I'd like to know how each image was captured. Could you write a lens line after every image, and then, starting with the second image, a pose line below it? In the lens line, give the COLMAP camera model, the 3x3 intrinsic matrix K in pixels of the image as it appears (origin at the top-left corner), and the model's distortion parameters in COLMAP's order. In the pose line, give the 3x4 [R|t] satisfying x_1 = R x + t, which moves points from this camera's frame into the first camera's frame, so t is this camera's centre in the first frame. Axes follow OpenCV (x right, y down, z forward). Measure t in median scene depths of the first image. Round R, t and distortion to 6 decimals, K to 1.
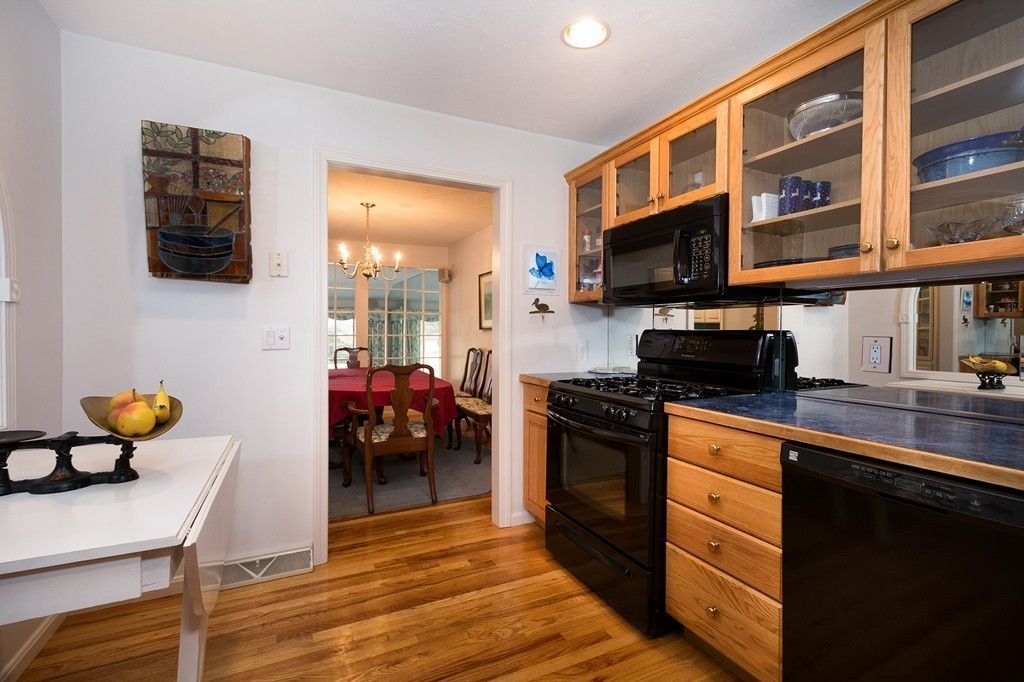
lens RADIAL K [[468.9, 0, 509.3], [0, 468.9, 333.6], [0, 0, 1]] dist [0.007616, 0.000080]
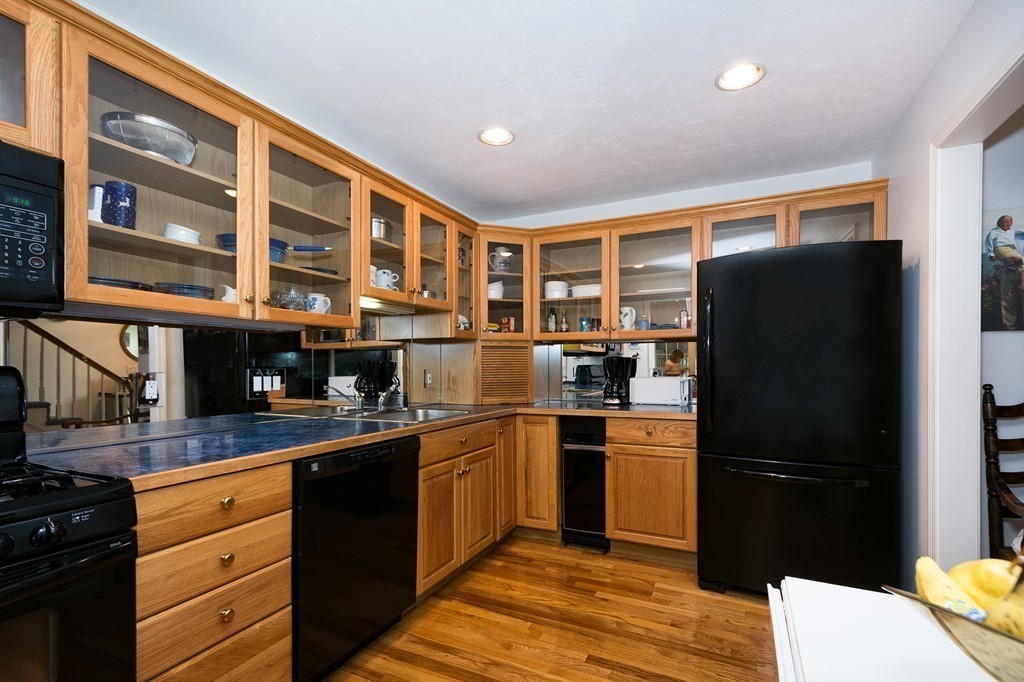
lens RADIAL K [[438.9, 0, 537.1], [0, 438.9, 369.5], [0, 0, 1]] dist [0.000944, -0.000714]
pose [[-0.645202, -0.007619, 0.763974, -0.532234], [0.004657, 0.999892, 0.013905, -0.009058], [-0.763998, 0.012529, -0.645097, 1.045868]]
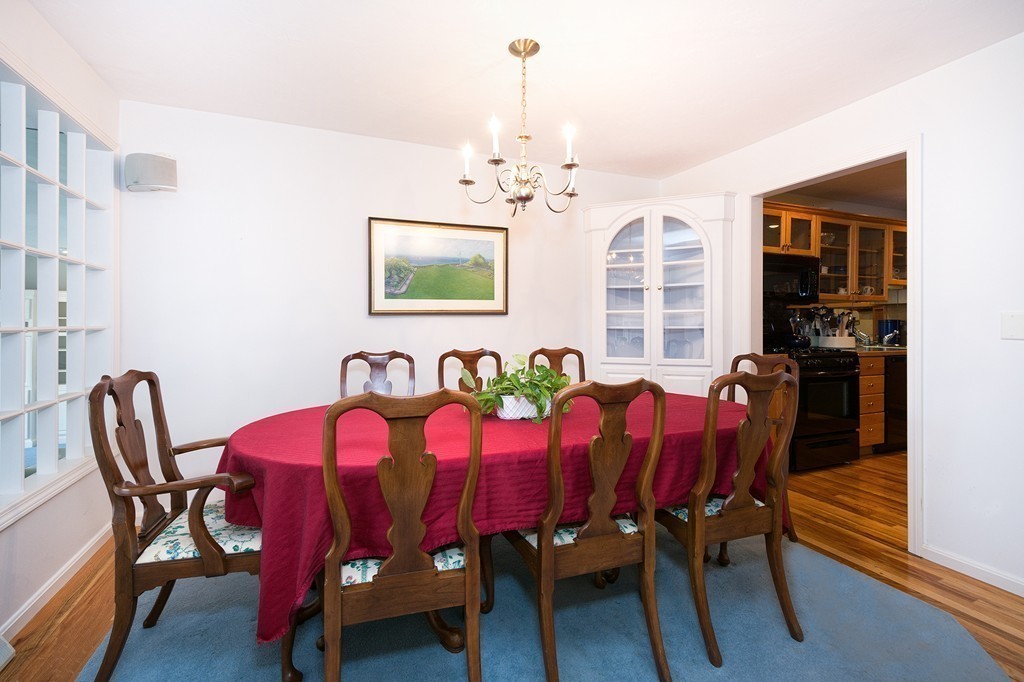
lens RADIAL K [[458.2, 0, 509.7], [0, 458.2, 323.8], [0, 0, 1]] dist [0.002621, 0.000104]
pose [[0.065180, -0.006585, 0.997852, -2.104119], [0.003182, 0.999975, 0.006391, -0.005621], [-0.997868, 0.002758, 0.065199, 2.700618]]
